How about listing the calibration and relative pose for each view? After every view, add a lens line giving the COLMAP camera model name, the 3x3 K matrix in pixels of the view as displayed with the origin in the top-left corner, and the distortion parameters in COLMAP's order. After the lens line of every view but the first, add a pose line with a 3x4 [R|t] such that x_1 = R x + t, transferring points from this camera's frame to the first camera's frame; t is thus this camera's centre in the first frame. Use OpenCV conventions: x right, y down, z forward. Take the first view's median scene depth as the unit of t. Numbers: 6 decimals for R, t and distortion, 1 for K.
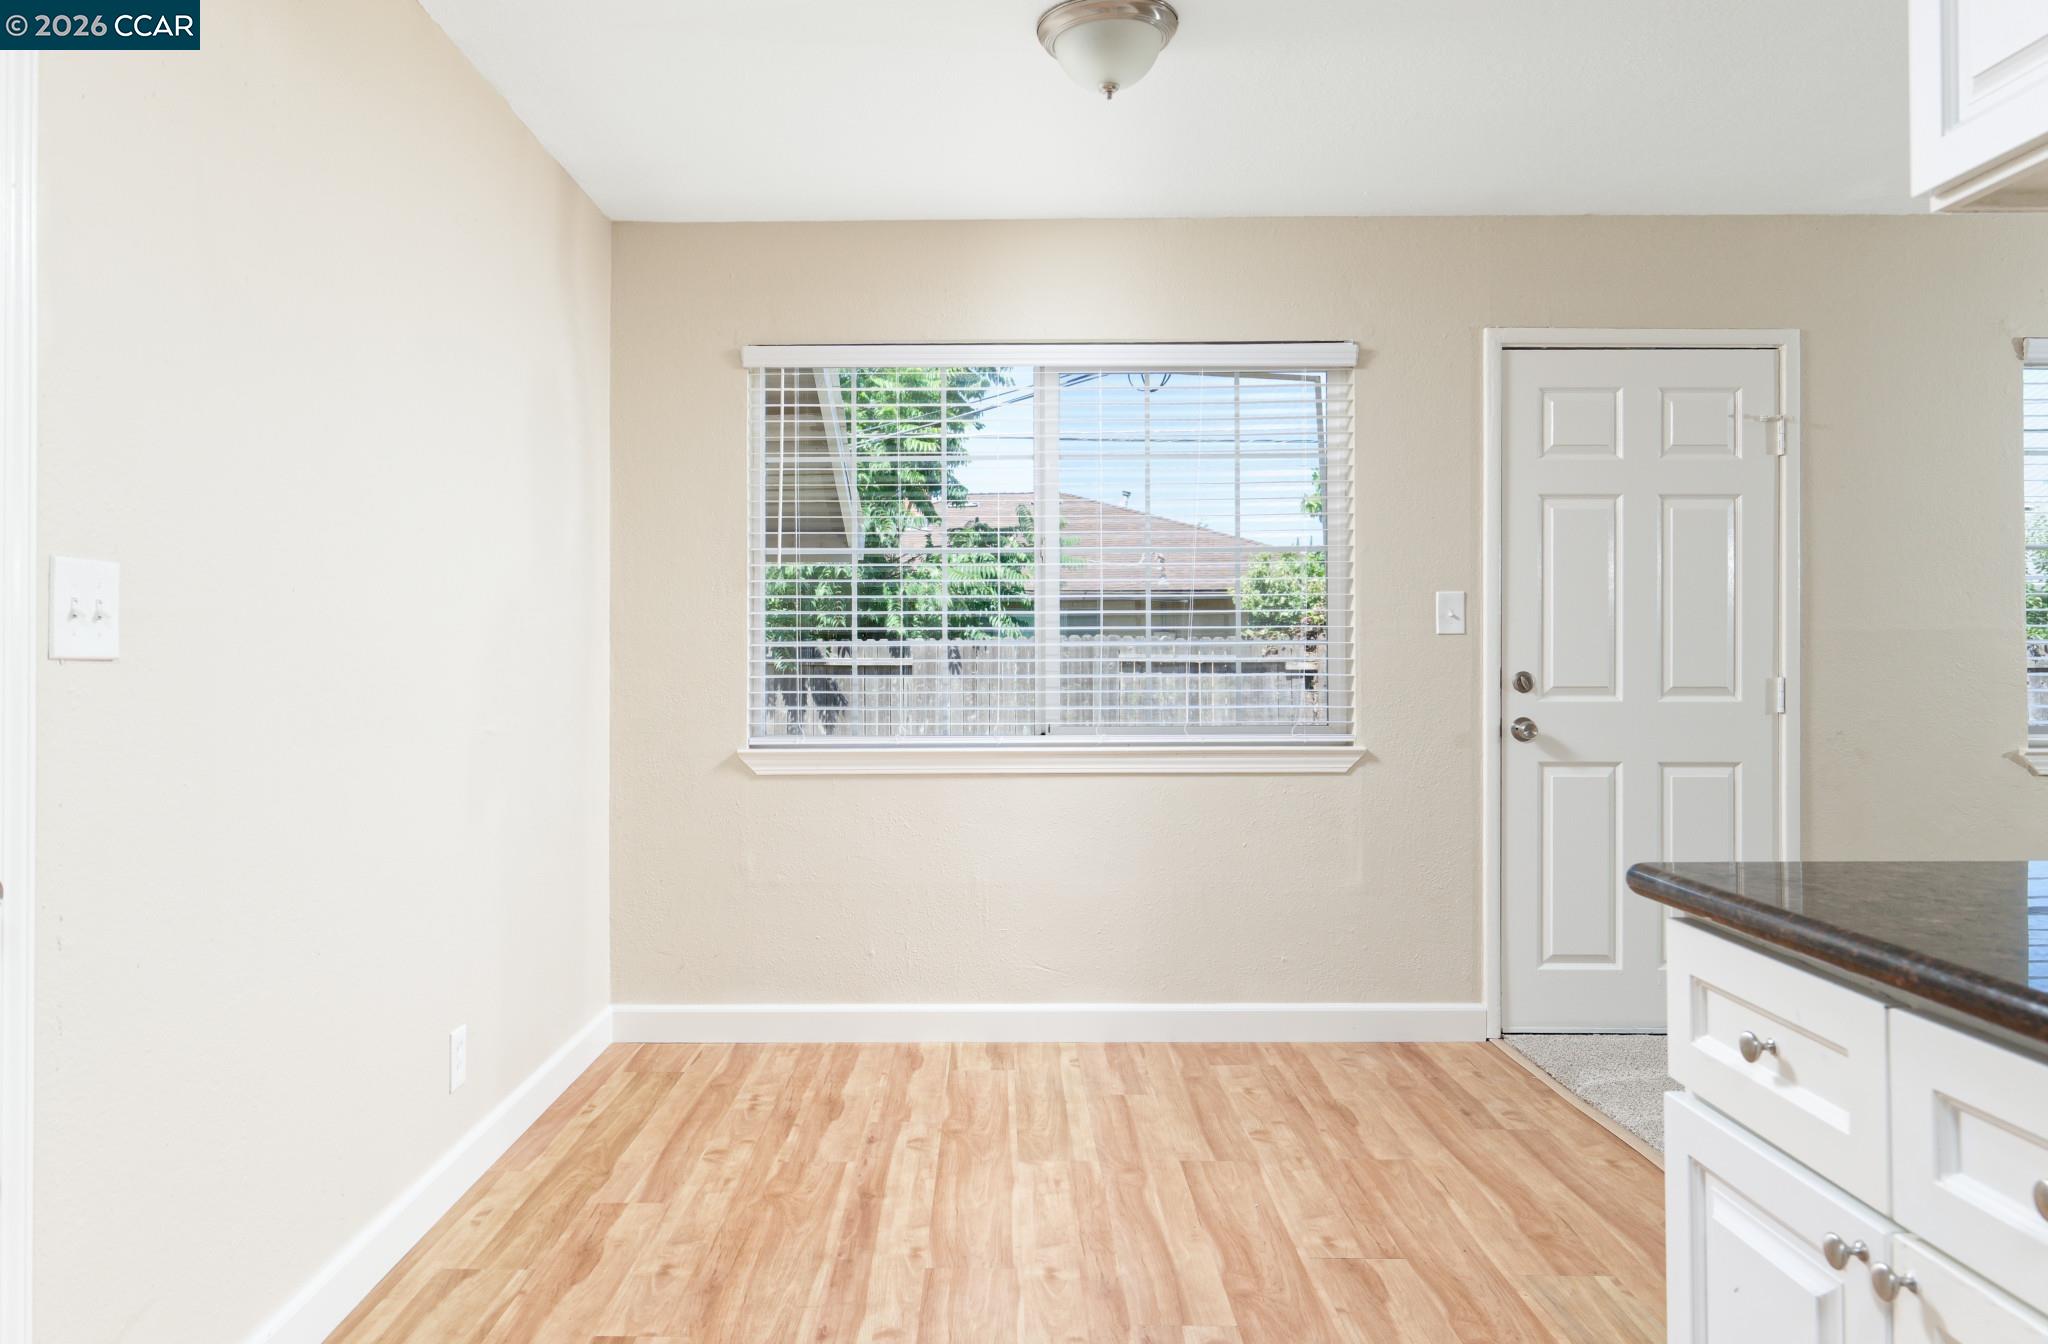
lens RADIAL K [[1400.3, 0, 968.0], [0, 1400.3, 636.3], [0, 0, 1]] dist [0.004900, 0.001352]
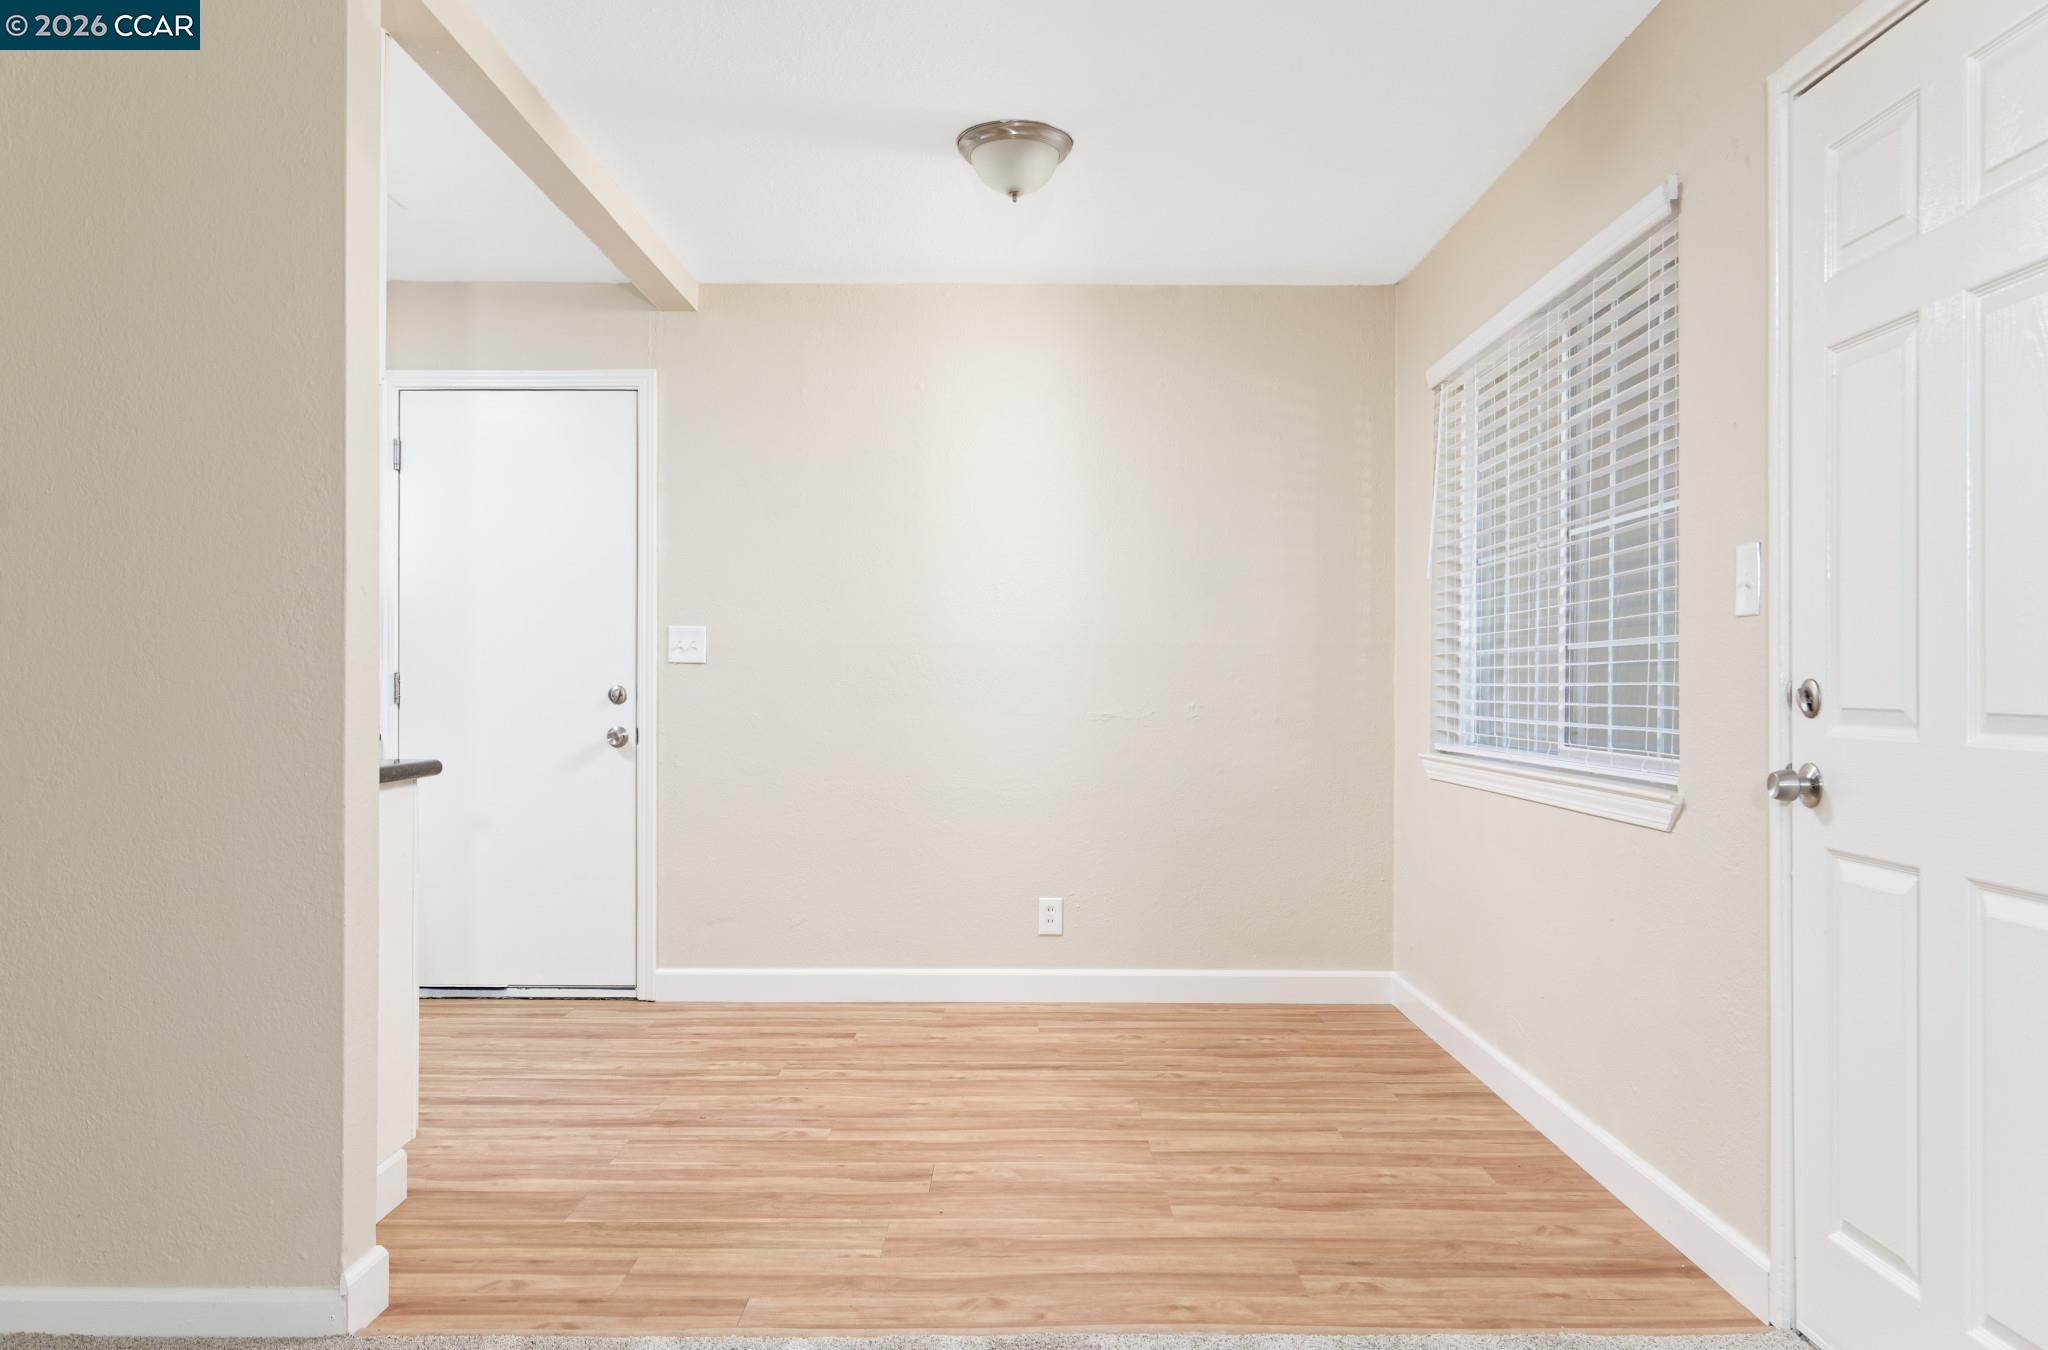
lens RADIAL K [[1532.2, 0, 1013.1], [0, 1532.2, 685.2], [0, 0, 1]] dist [-0.004363, 0.001410]
pose [[-0.002094, 0.004810, -0.999986, 1.165559], [0.008767, 0.999950, 0.004791, 0.025798], [0.999959, -0.008757, -0.002136, 0.817285]]
